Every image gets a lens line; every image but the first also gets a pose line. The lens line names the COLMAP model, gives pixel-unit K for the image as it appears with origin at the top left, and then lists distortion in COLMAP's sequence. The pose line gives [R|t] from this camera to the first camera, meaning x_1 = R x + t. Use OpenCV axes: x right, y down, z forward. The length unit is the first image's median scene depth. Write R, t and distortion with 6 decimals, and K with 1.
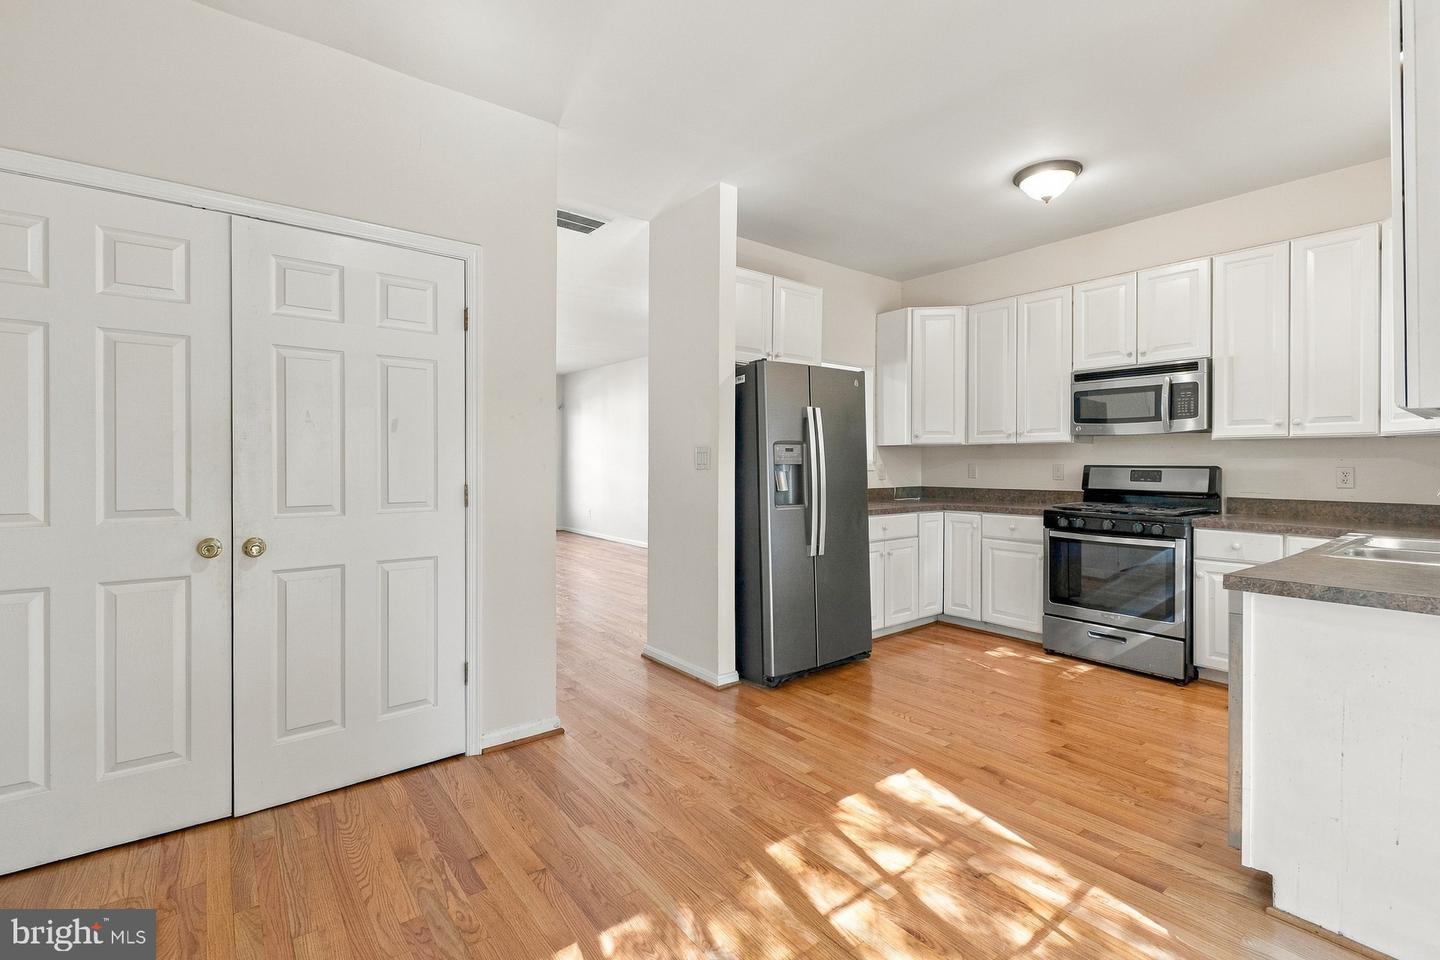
lens RADIAL K [[653.3, 0, 730.4], [0, 653.3, 464.9], [0, 0, 1]] dist [0.001585, 0.000151]
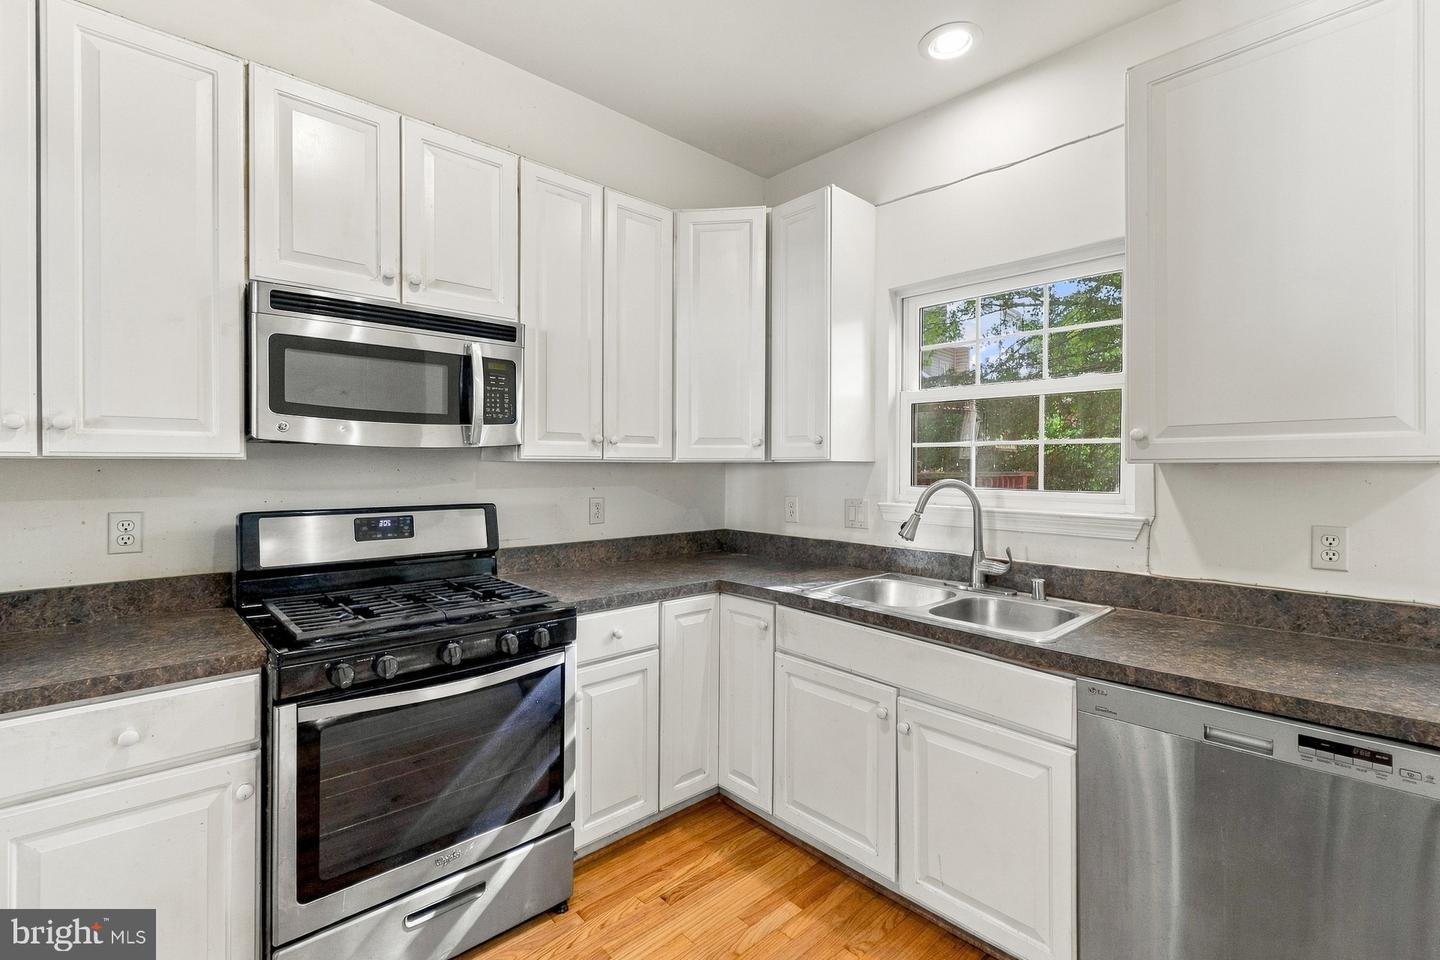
lens RADIAL K [[653.3, 0, 730.4], [0, 653.3, 464.9], [0, 0, 1]] dist [0.001585, 0.000151]
pose [[-0.083111, -0.004048, 0.996532, 0.117092], [-0.003363, 0.999987, 0.003781, -0.037454], [-0.996535, -0.003037, -0.083124, 0.839168]]
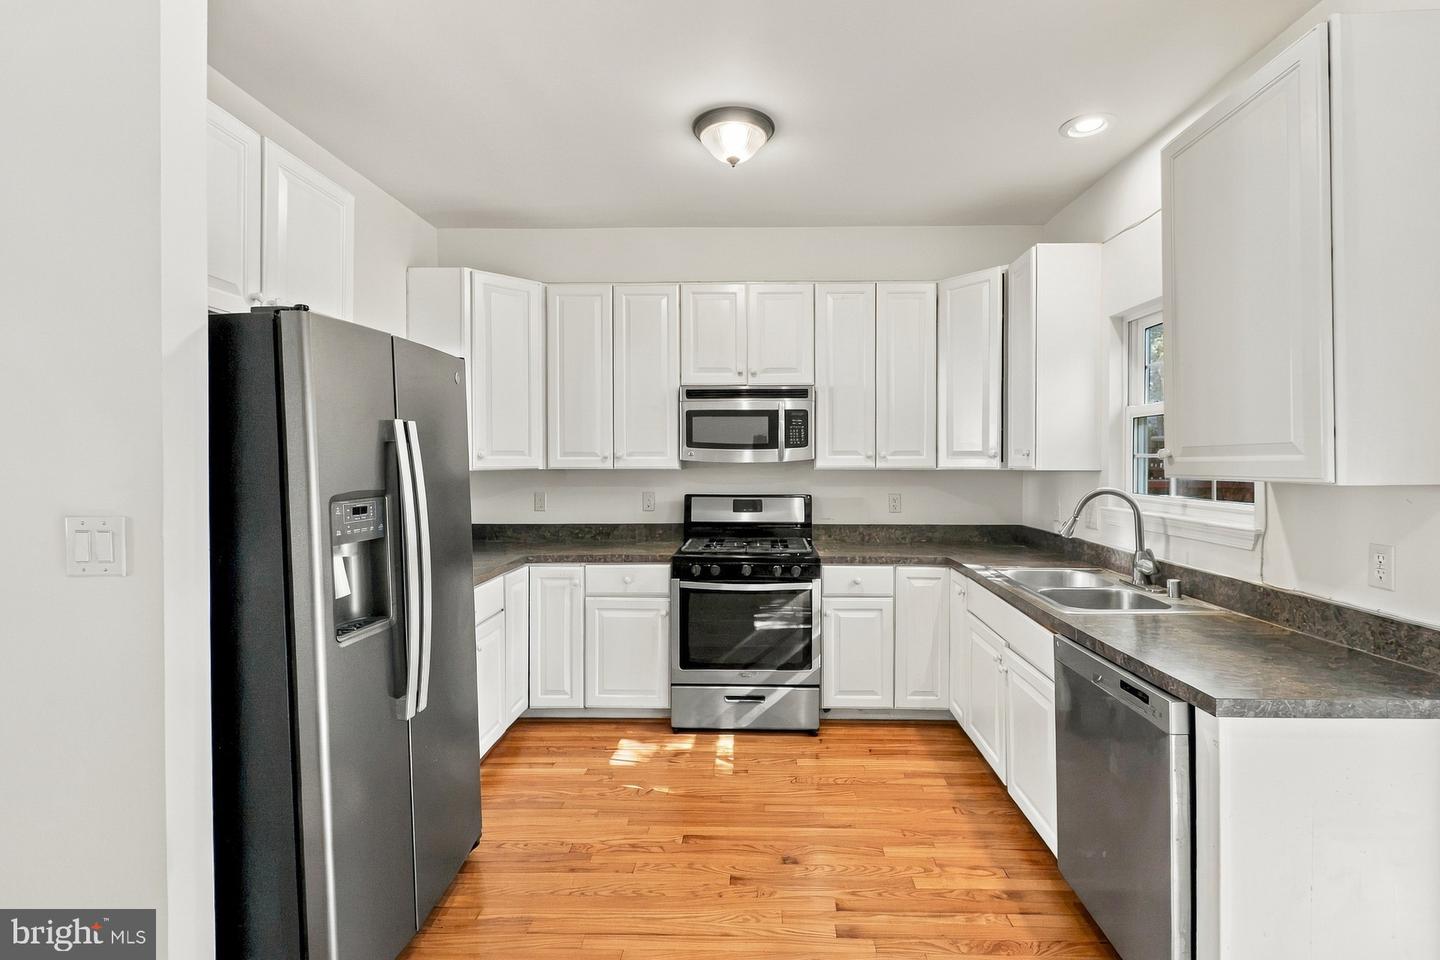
lens RADIAL K [[652.5, 0, 745.6], [0, 652.5, 464.0], [0, 0, 1]] dist [0.001125, -0.000018]
pose [[0.636188, -0.007898, 0.771493, -0.086812], [0.002068, 0.999961, 0.008532, -0.054565], [-0.771531, -0.003832, 0.636180, 0.447218]]
